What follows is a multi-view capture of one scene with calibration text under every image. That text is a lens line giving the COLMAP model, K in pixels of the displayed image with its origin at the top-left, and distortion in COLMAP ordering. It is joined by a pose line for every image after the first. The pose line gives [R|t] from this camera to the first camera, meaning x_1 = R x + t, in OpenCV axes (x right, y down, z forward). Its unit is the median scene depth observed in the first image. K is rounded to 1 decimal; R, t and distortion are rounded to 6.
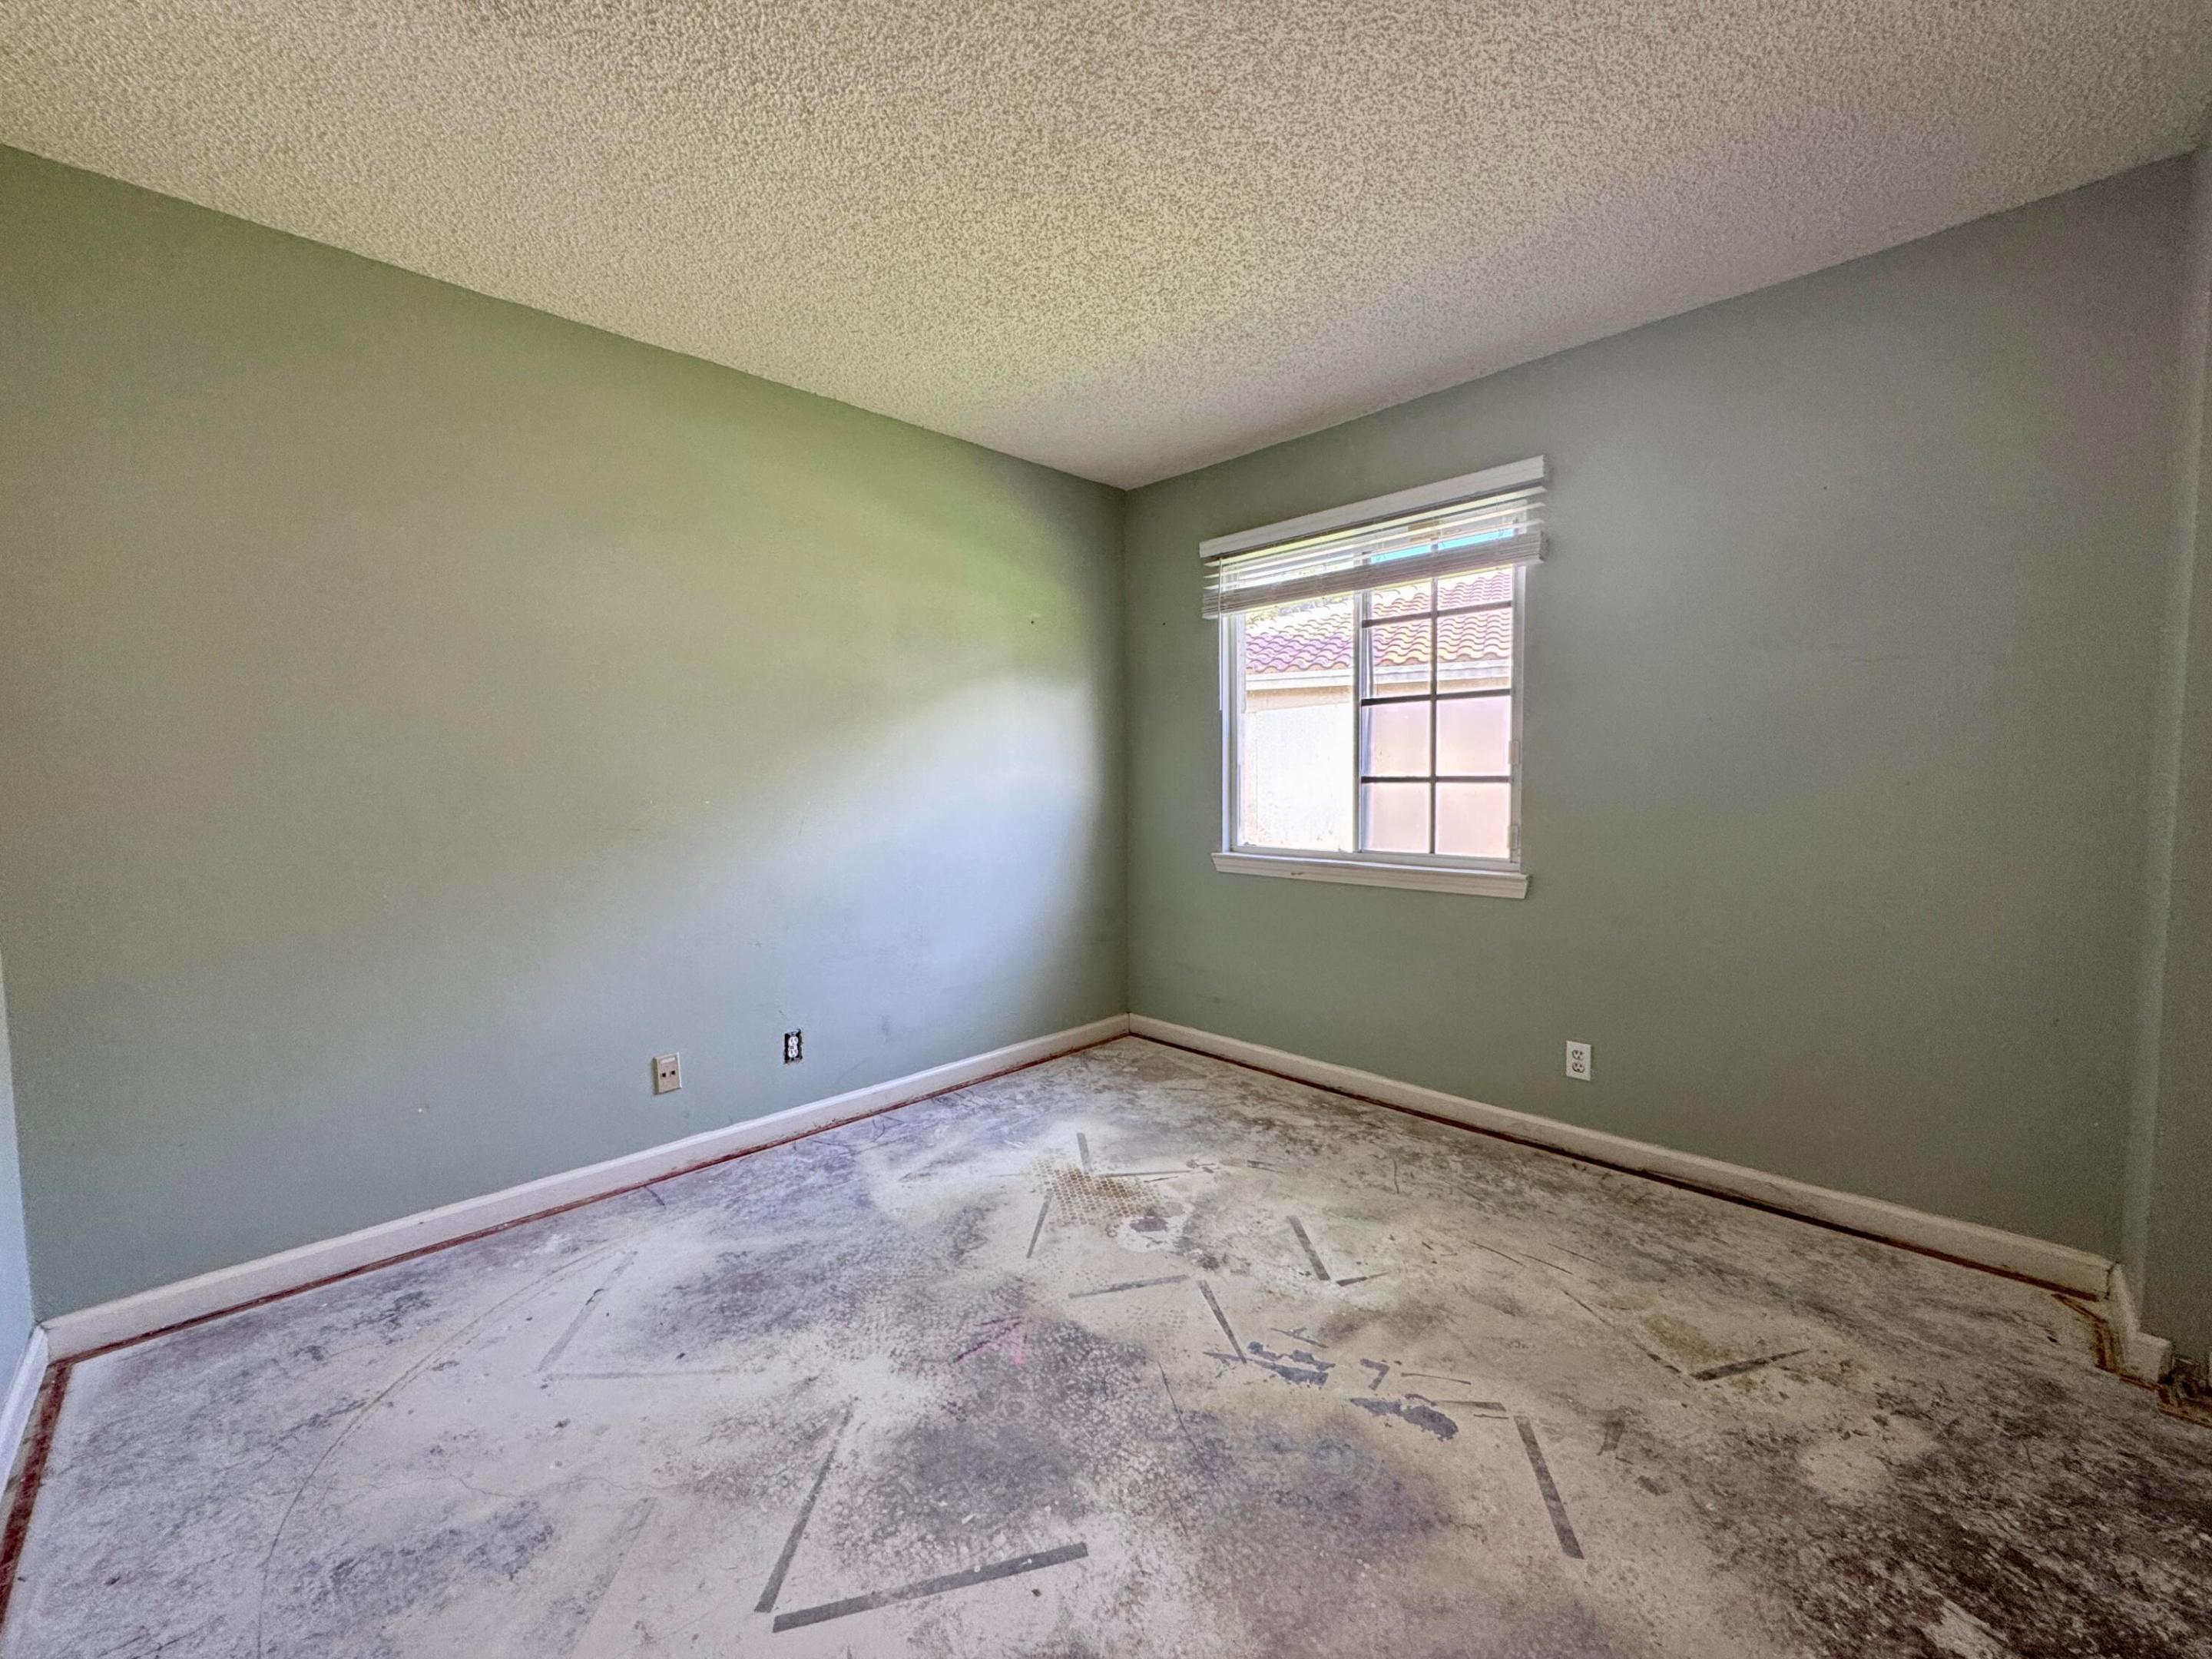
lens RADIAL K [[881.2, 0, 1106.0], [0, 881.2, 829.5], [0, 0, 1]] dist [-0.002509, -0.000057]
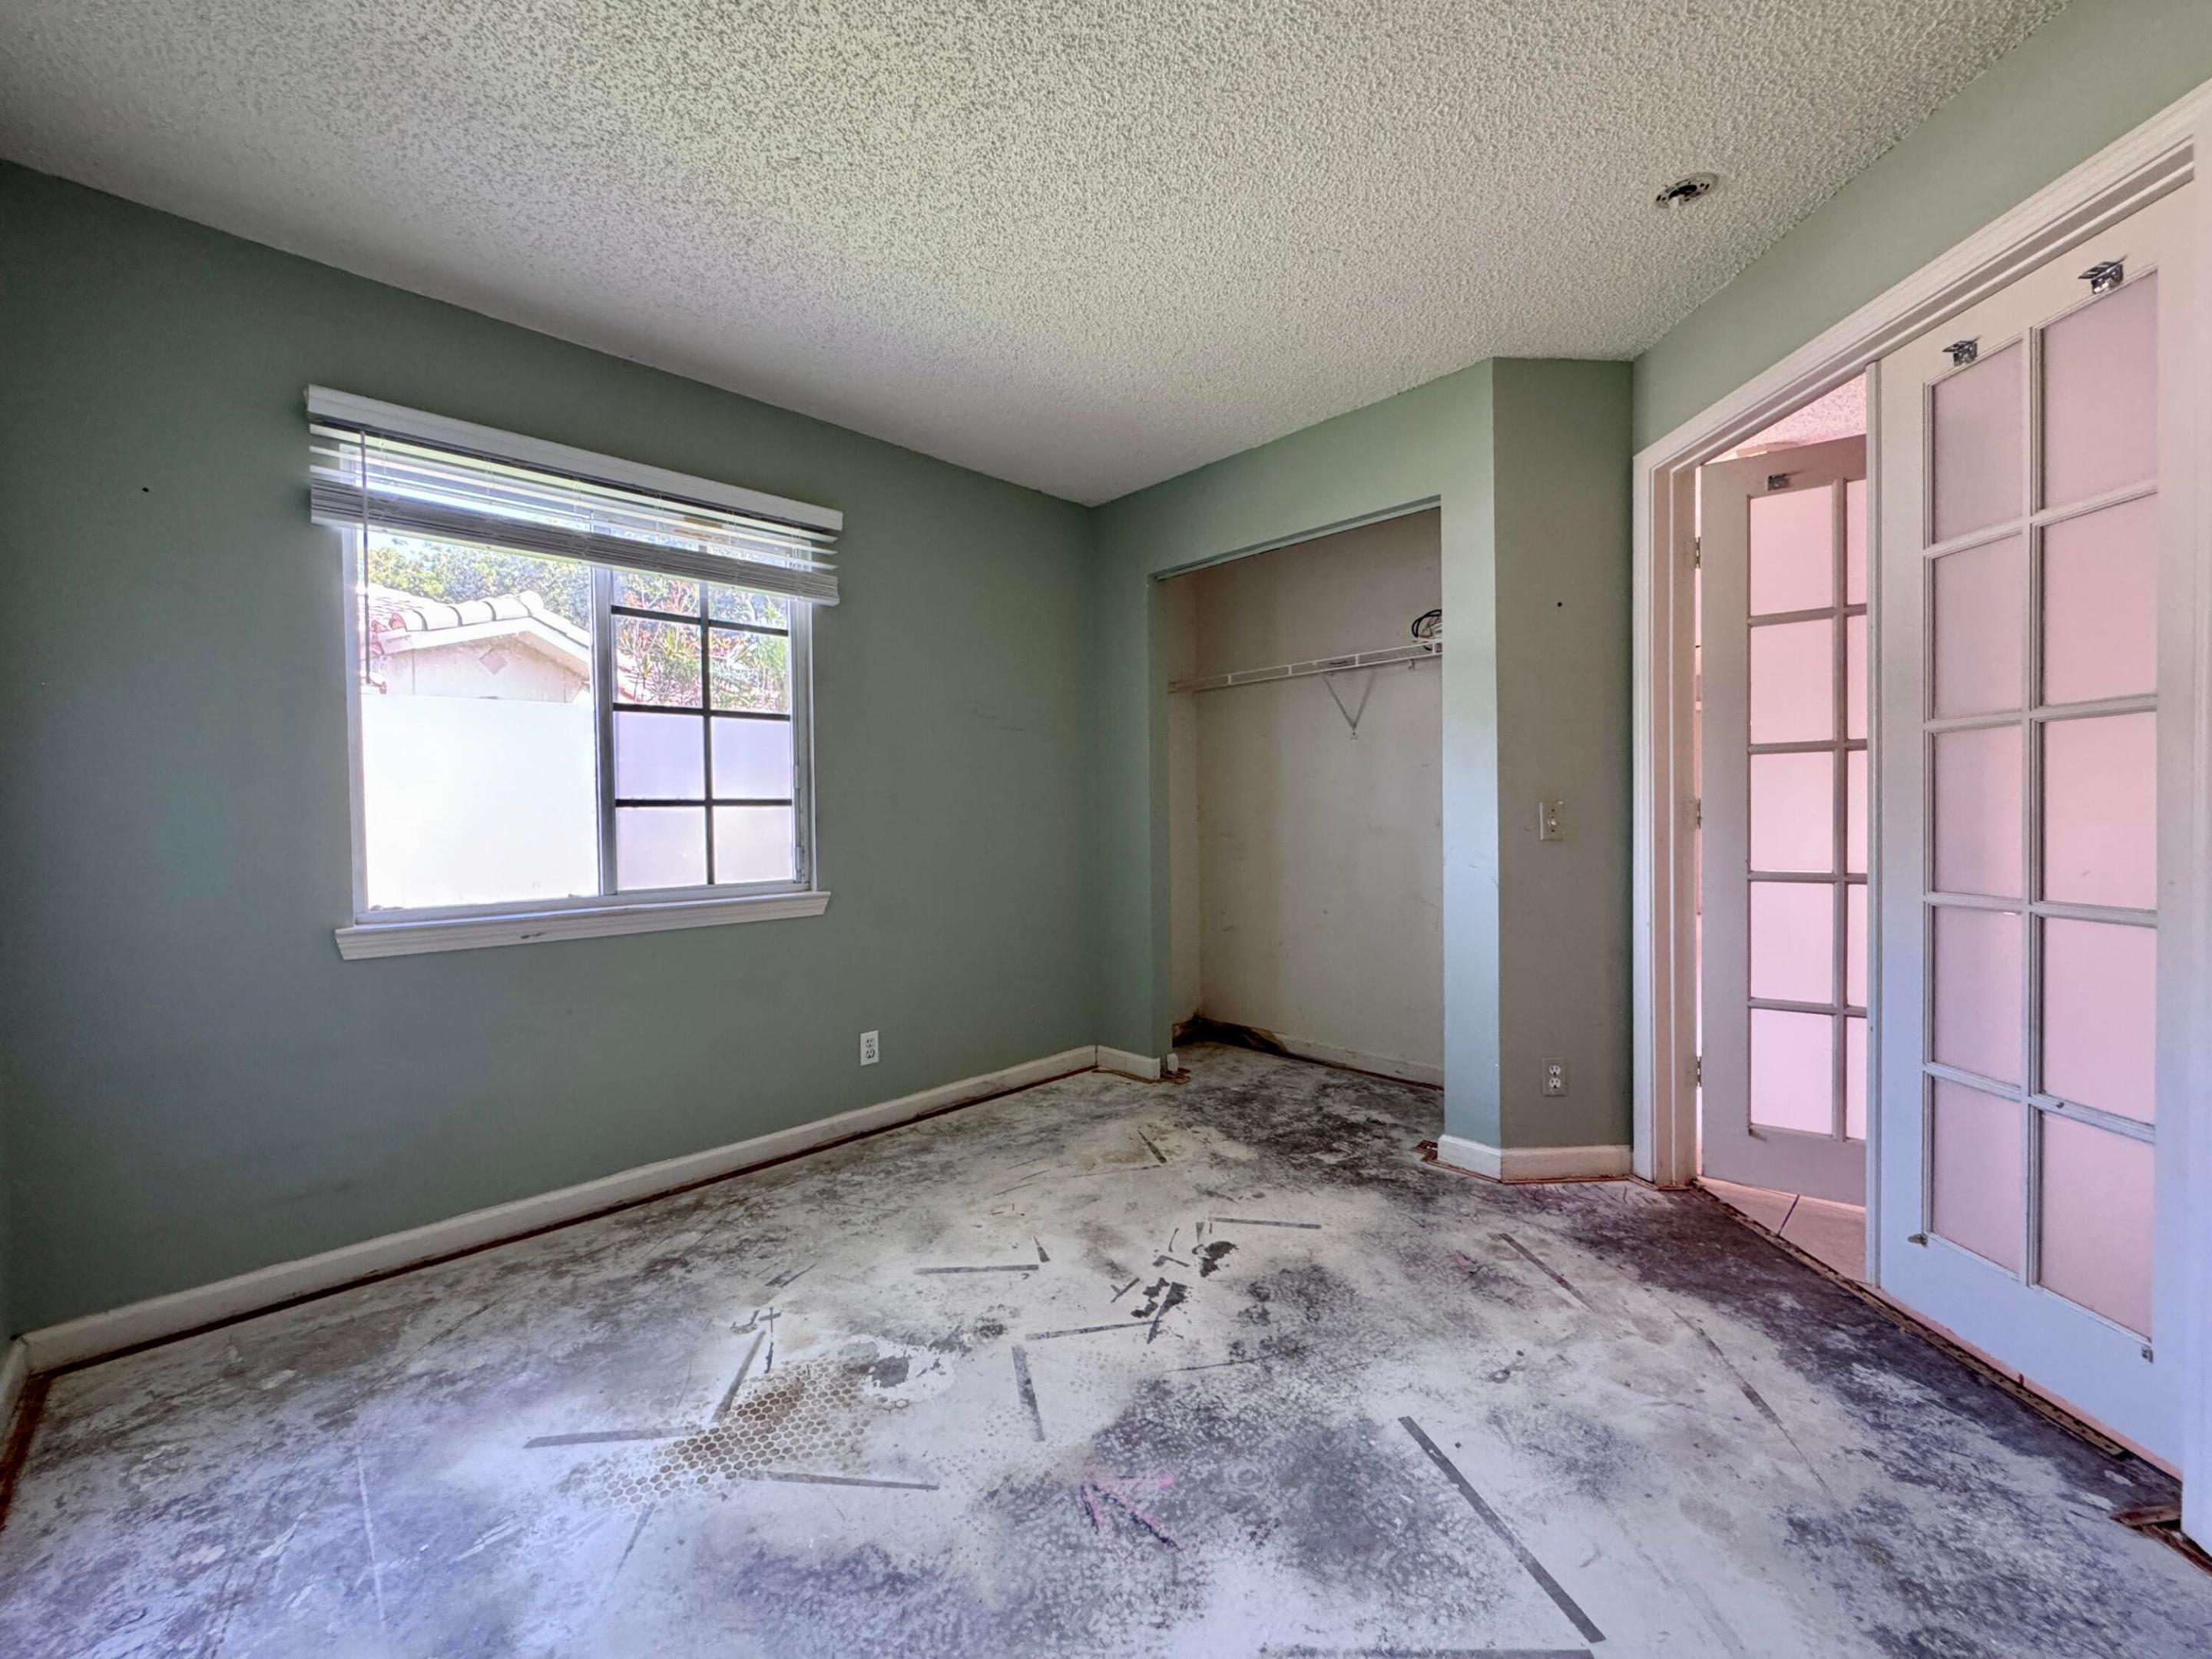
lens RADIAL K [[881.2, 0, 1106.0], [0, 881.2, 829.5], [0, 0, 1]] dist [-0.002509, -0.000057]
pose [[0.009912, -0.011350, 0.999886, -0.649048], [0.075163, 0.997115, 0.010574, -0.009843], [-0.997122, 0.075049, 0.010737, 0.714333]]
